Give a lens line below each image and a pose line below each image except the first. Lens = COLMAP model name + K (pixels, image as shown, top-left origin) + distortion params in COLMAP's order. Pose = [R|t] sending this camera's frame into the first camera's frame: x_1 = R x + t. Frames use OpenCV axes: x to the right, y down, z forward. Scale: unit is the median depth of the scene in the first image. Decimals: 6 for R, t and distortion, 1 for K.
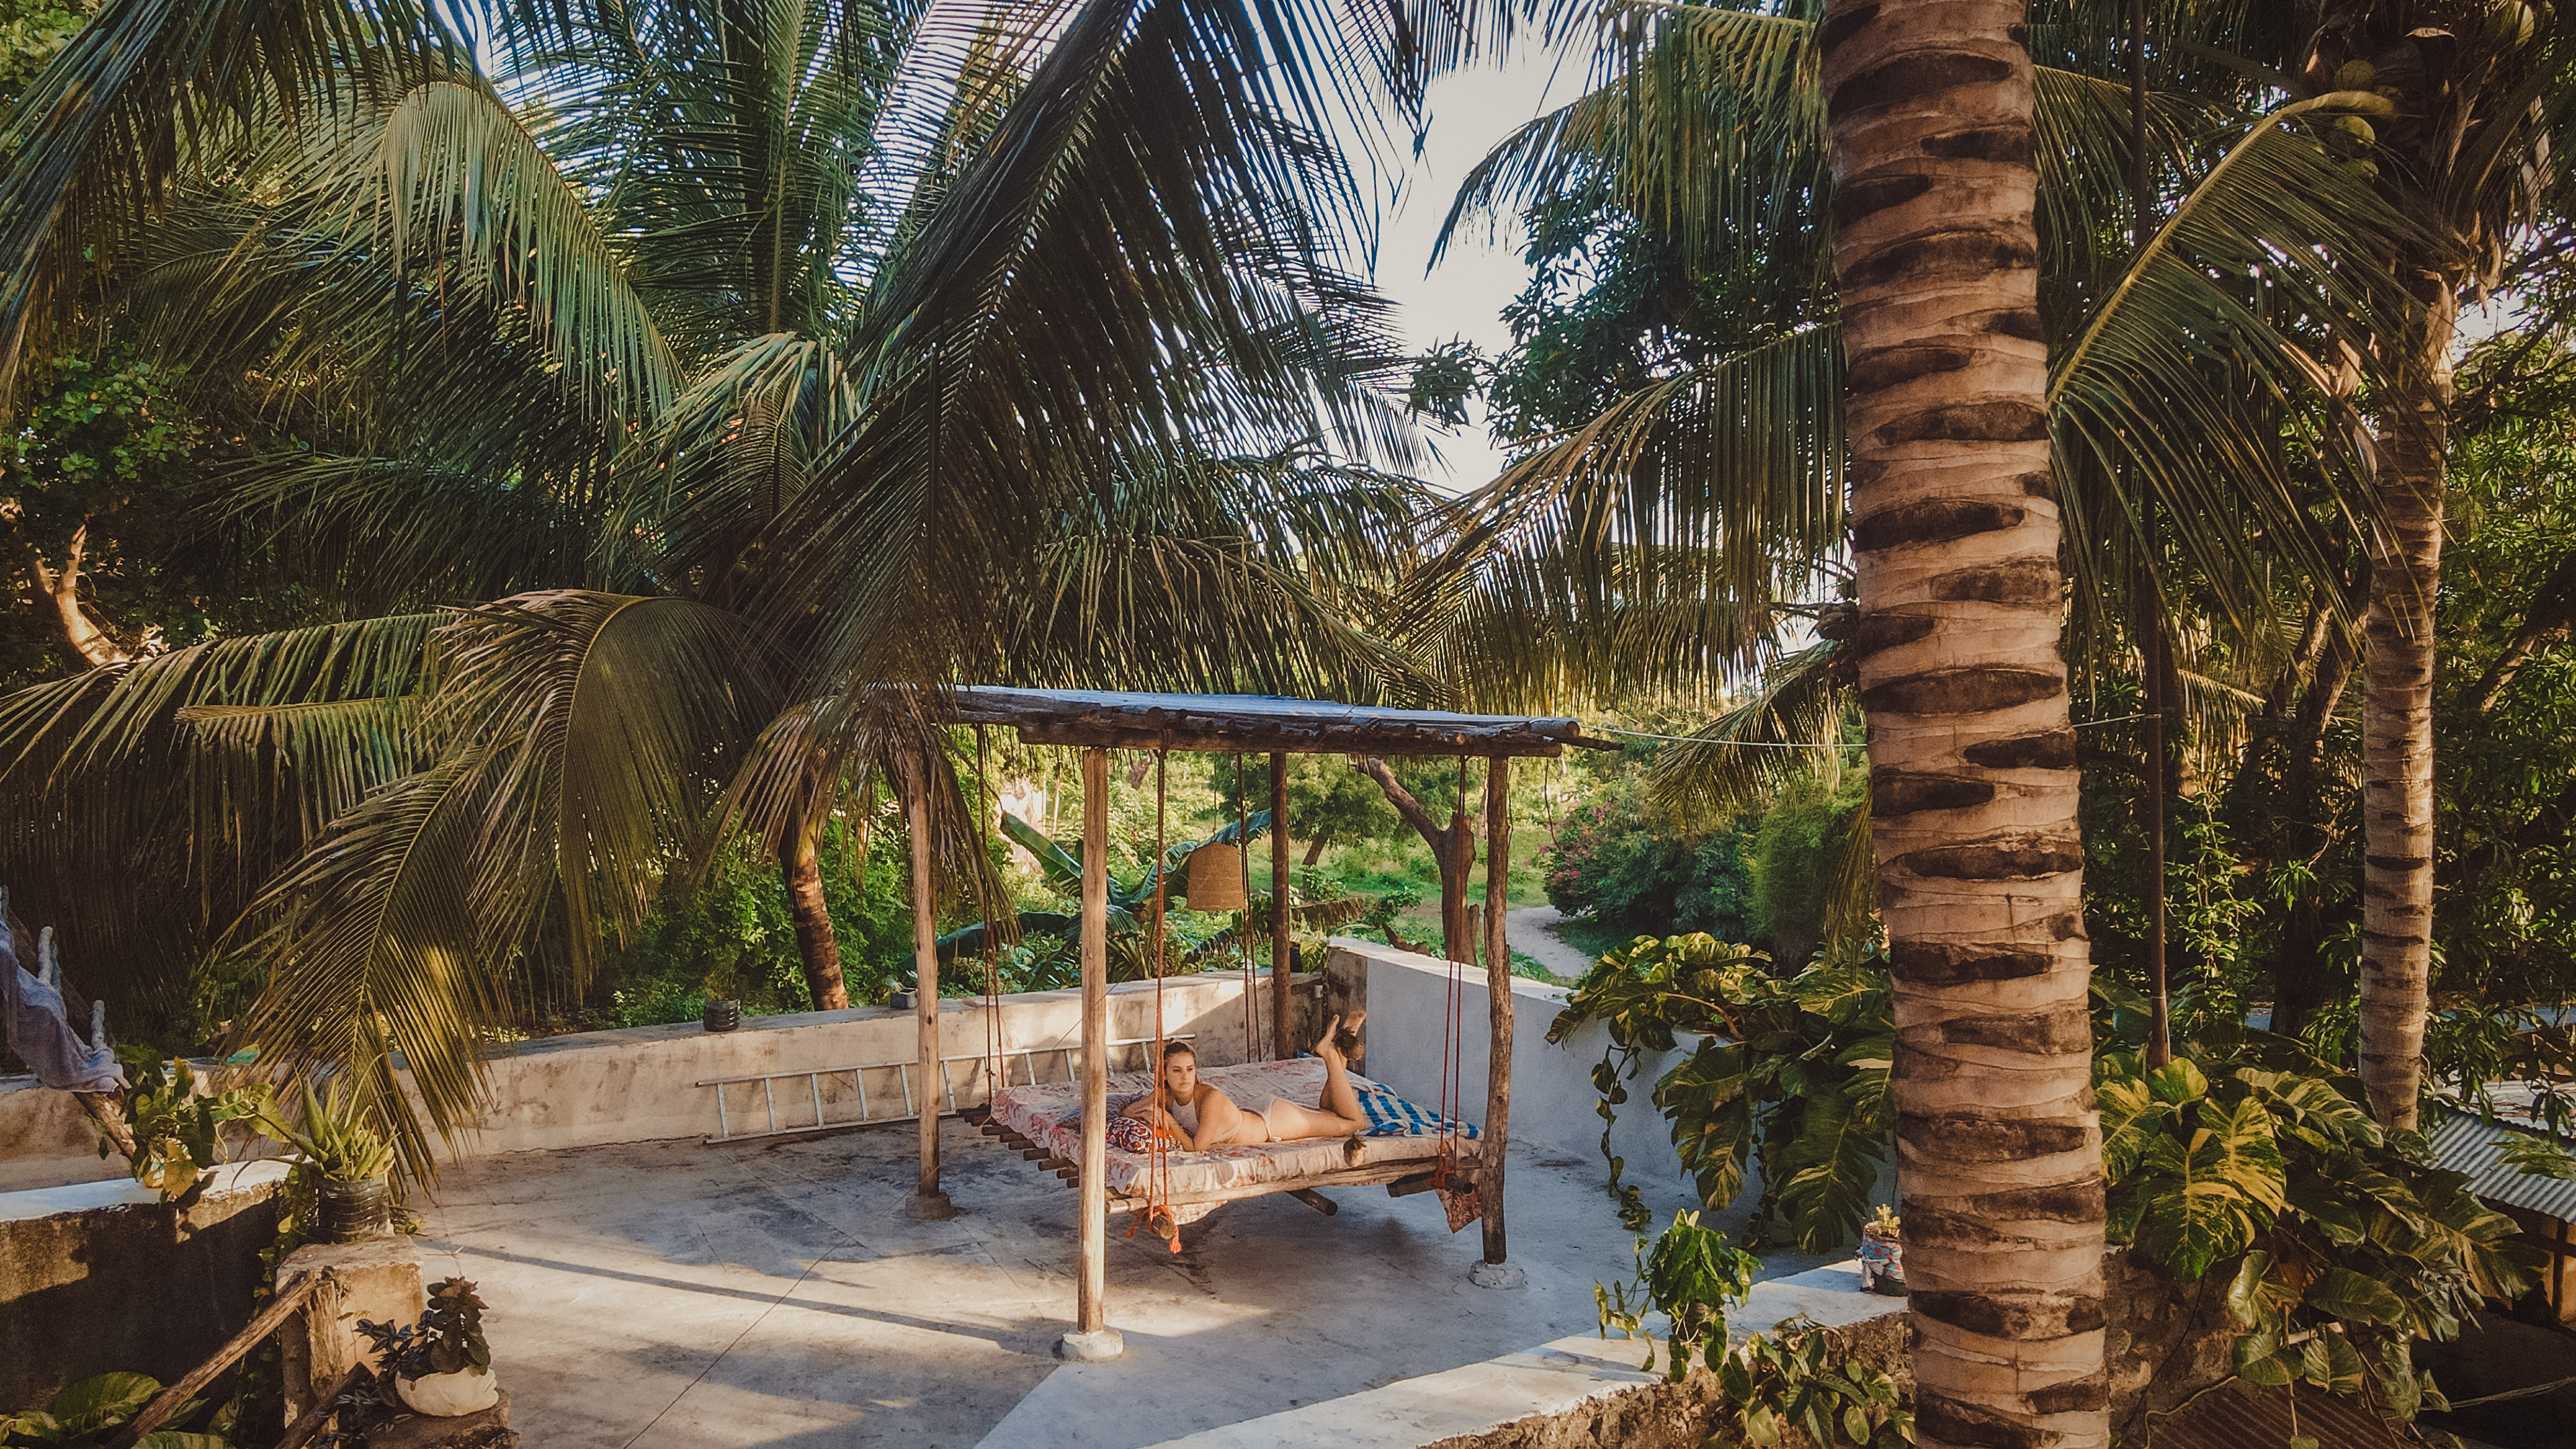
lens RADIAL K [[1900.9, 0, 1296.3], [0, 1900.9, 726.9], [0, 0, 1]] dist [-0.000778, 0.025822]
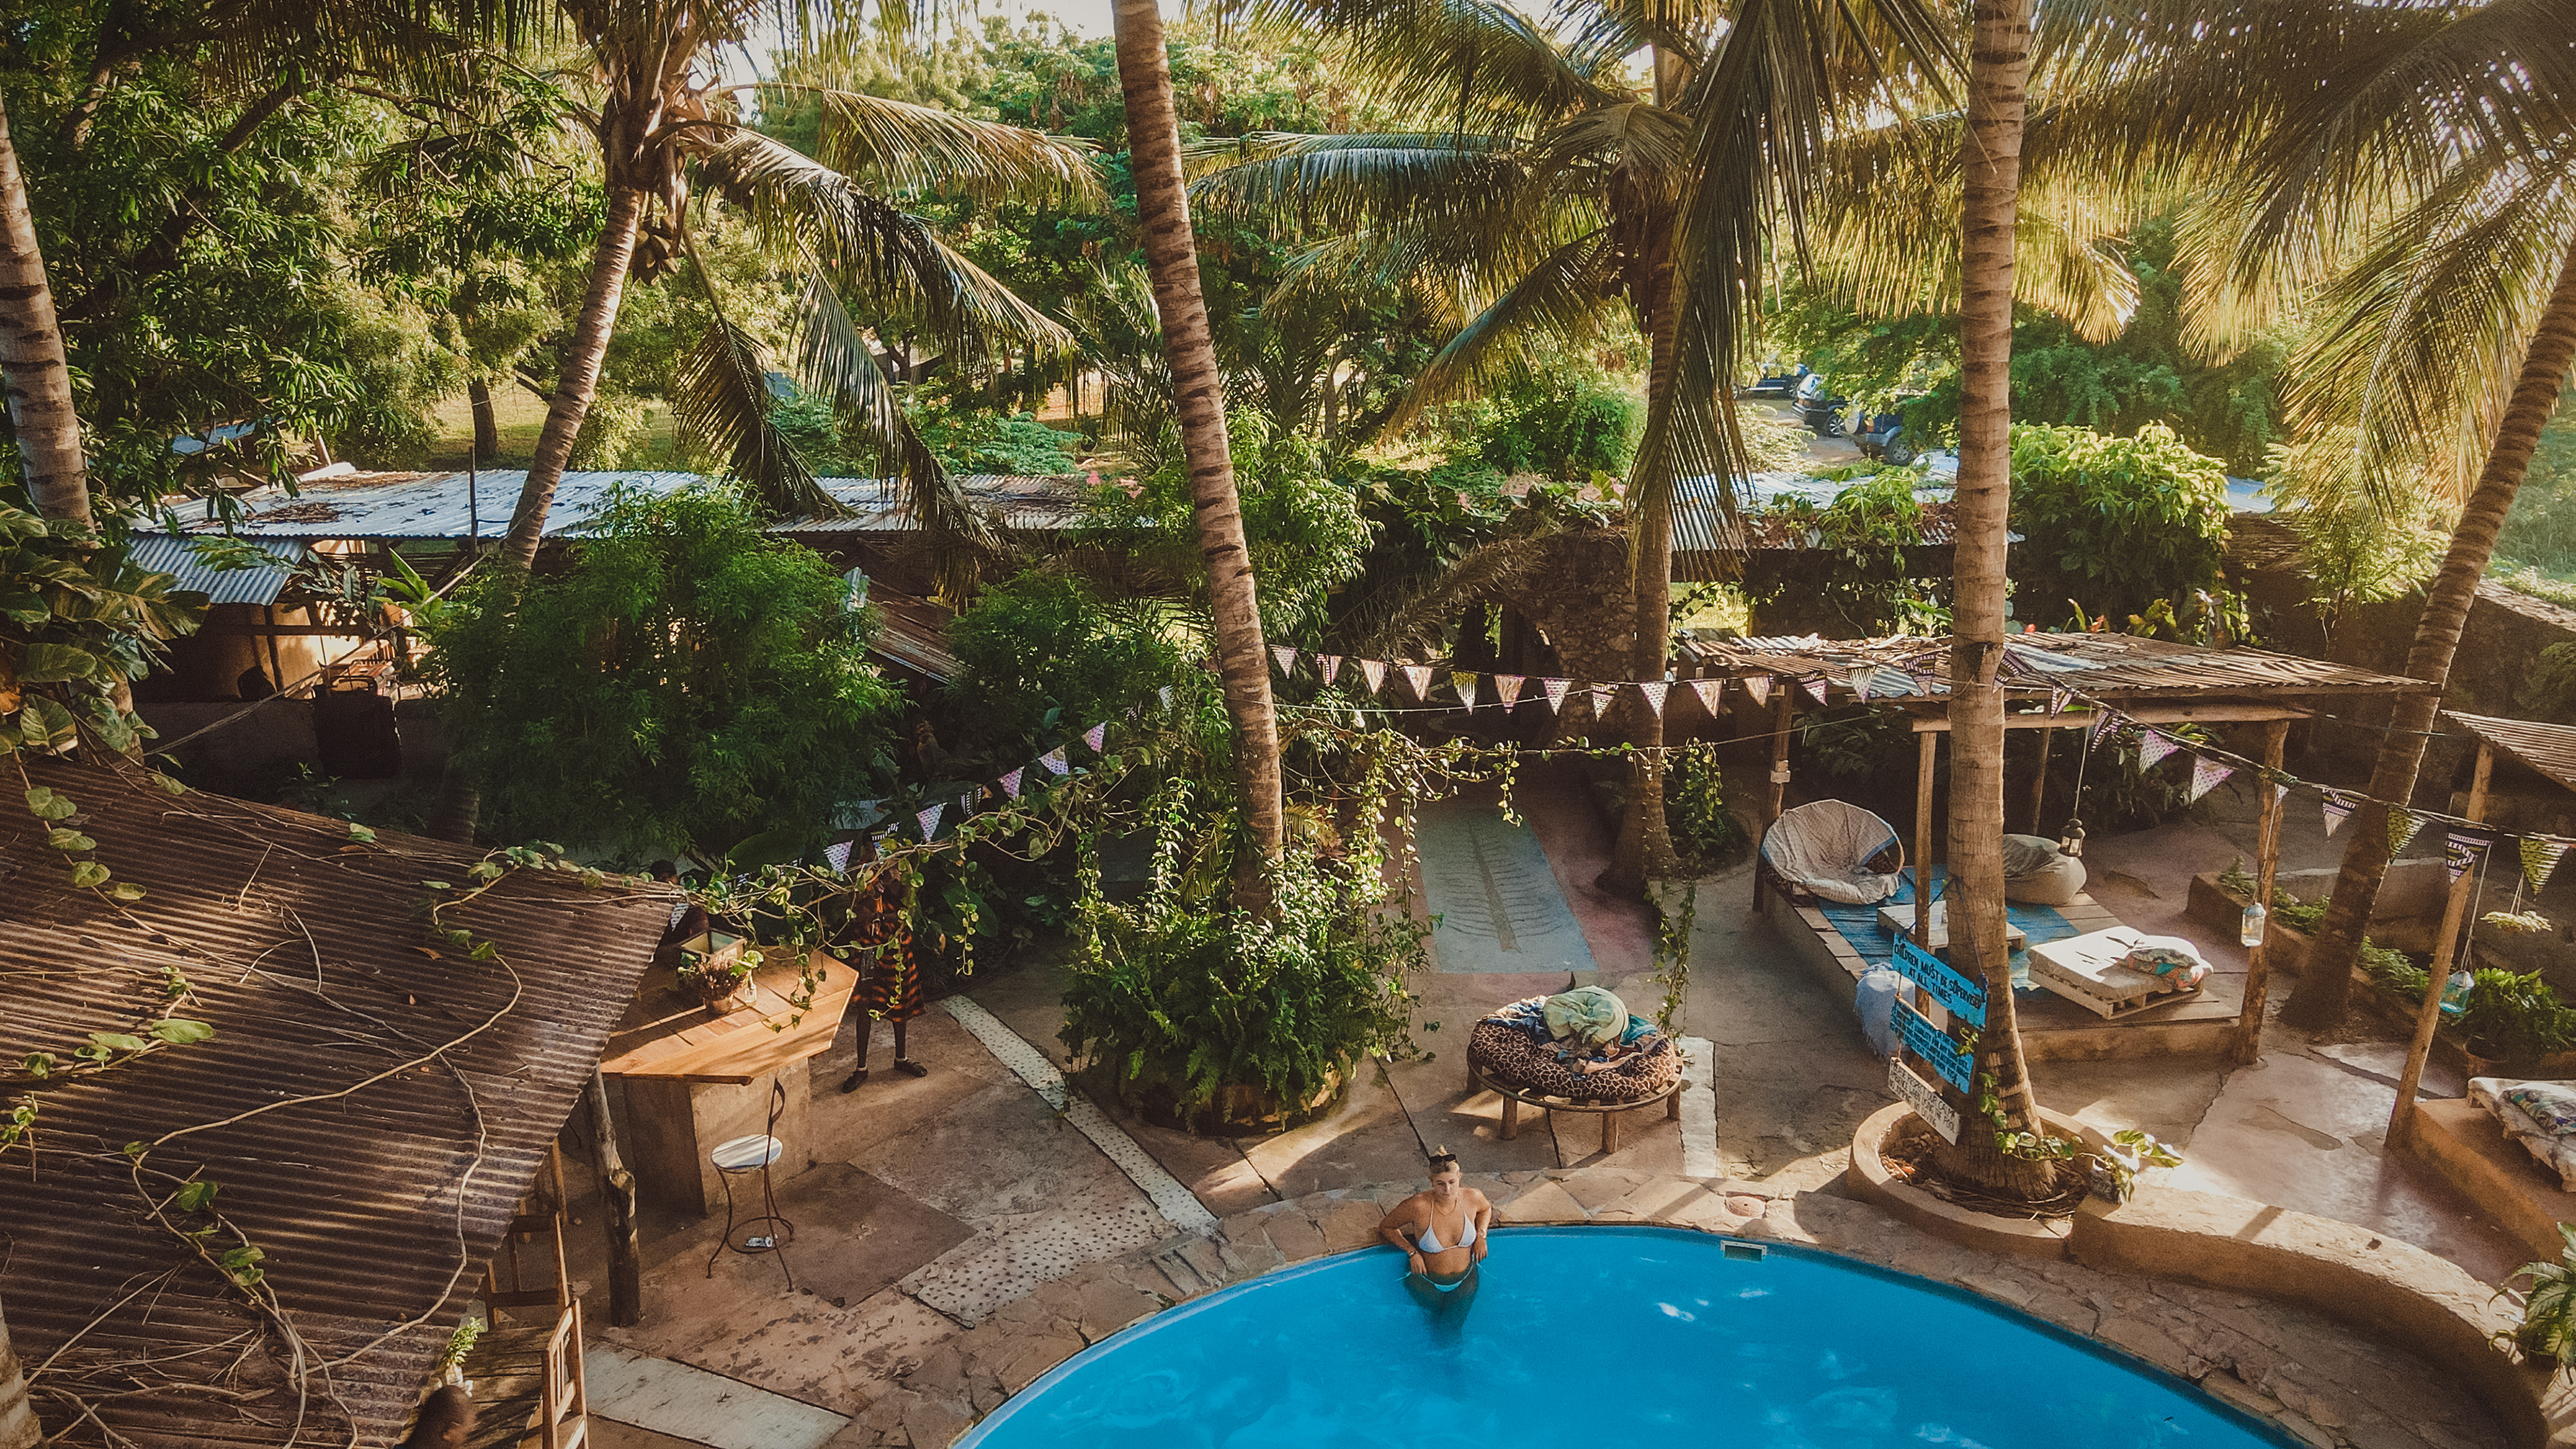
lens RADIAL K [[1912.4, 0, 1288.4], [0, 1912.4, 724.0], [0, 0, 1]] dist [0.004565, 0.026351]
pose [[0.468556, -0.293304, 0.833323, -0.058992], [0.055453, 0.951182, 0.303607, 0.014485], [-0.881692, -0.096047, 0.461947, -0.153776]]
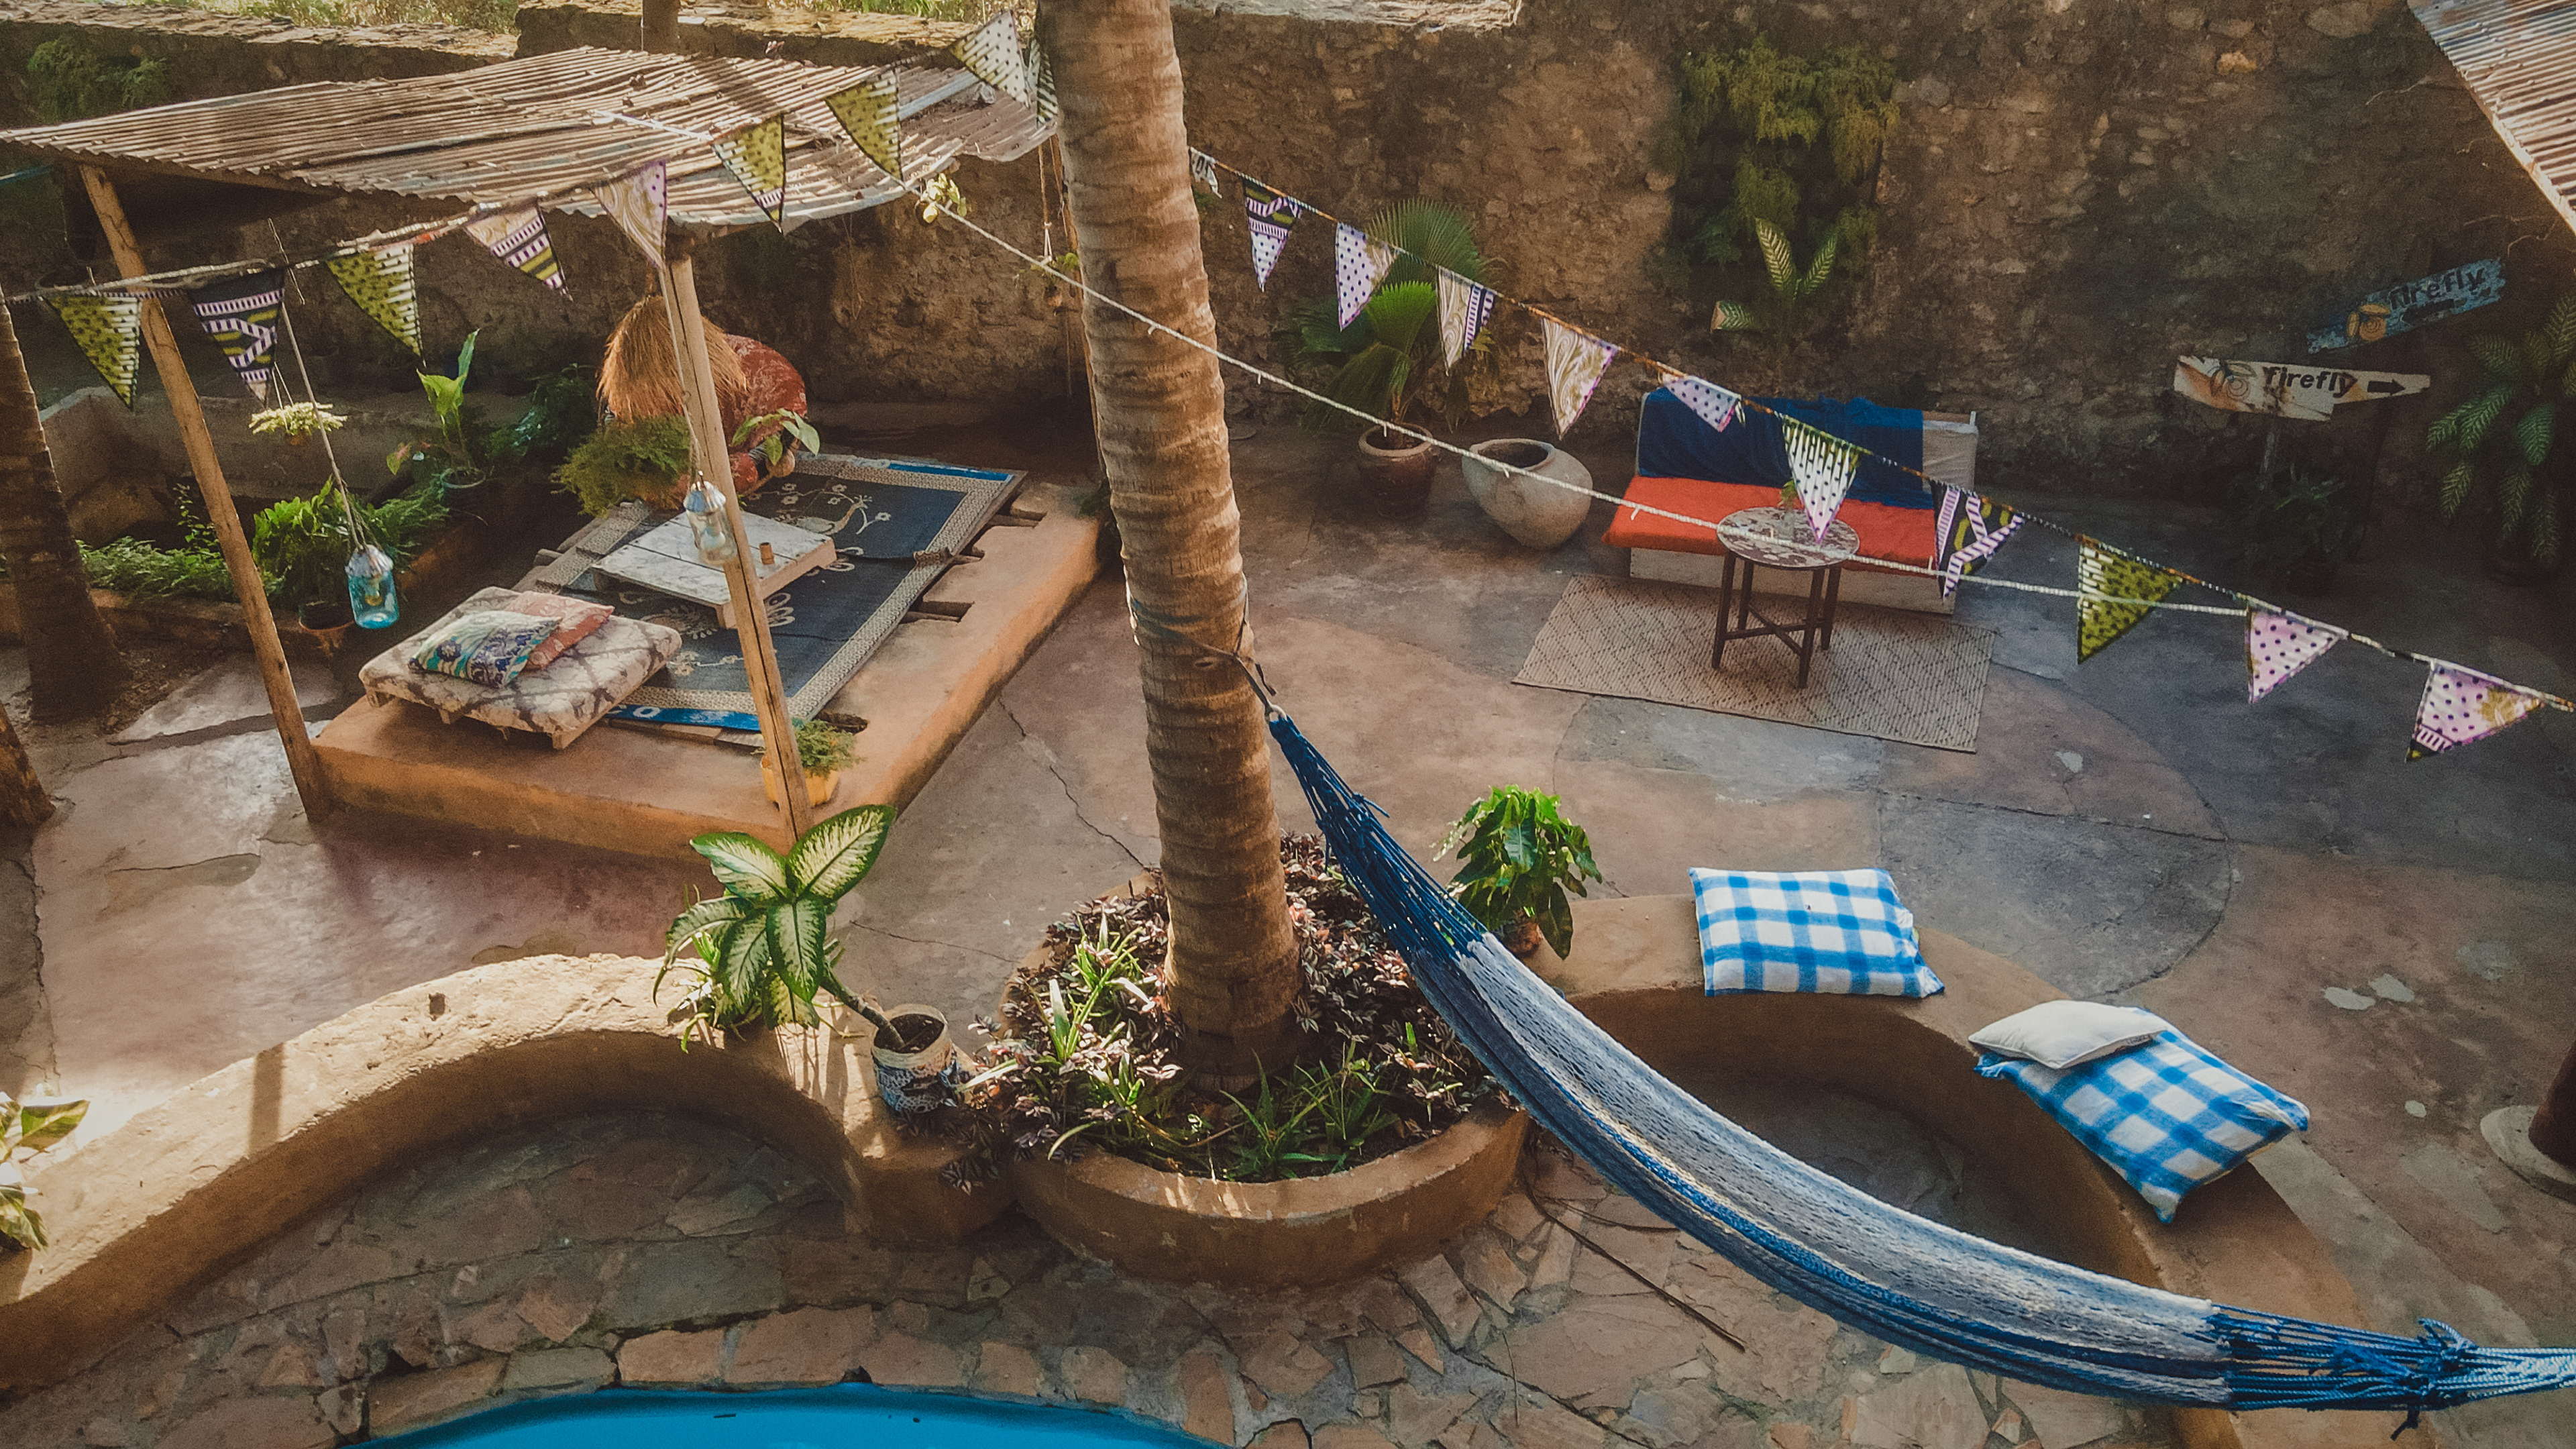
lens RADIAL K [[1914.9, 0, 1288.0], [0, 1914.9, 724.5], [0, 0, 1]] dist [0.002784, 0.027149]
pose [[-0.657657, -0.414638, 0.628938, 0.485521], [0.053259, 0.807210, 0.587857, 0.211231], [-0.751433, 0.420104, -0.508784, -0.145764]]
